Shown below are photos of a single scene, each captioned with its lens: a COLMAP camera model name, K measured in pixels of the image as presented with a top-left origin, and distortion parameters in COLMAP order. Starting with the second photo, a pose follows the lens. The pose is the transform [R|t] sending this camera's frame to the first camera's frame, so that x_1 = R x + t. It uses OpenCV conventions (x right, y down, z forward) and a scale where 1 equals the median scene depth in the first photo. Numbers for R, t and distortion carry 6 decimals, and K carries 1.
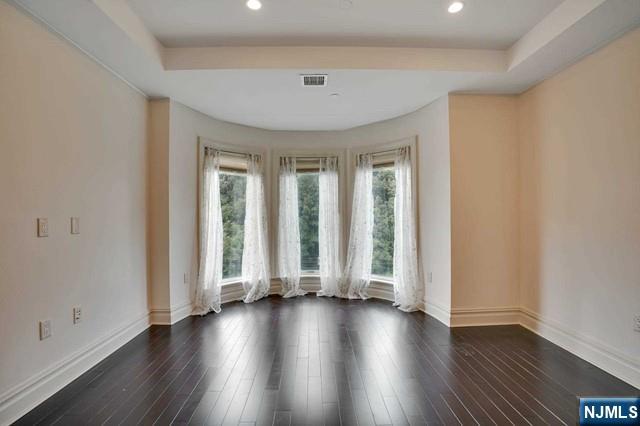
lens RADIAL K [[299.2, 0, 304.2], [0, 299.2, 213.1], [0, 0, 1]] dist [-0.016775, 0.000794]
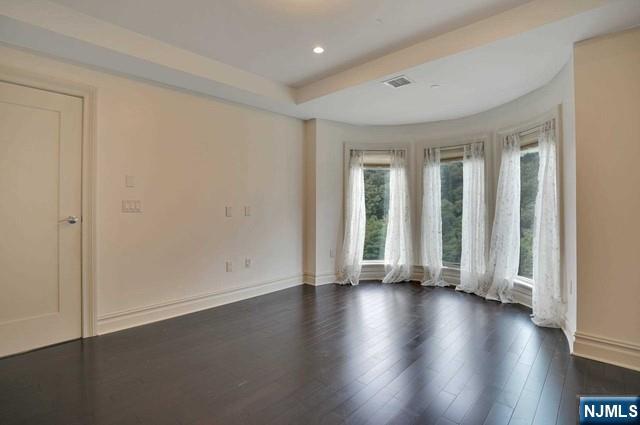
lens RADIAL K [[302.0, 0, 319.9], [0, 302.0, 202.2], [0, 0, 1]] dist [-0.028765, 0.000301]
pose [[0.741377, -0.003622, -0.671079, 0.374980], [0.001128, 0.999991, -0.004152, -0.000081], [0.671088, 0.002321, 0.741374, -0.006809]]
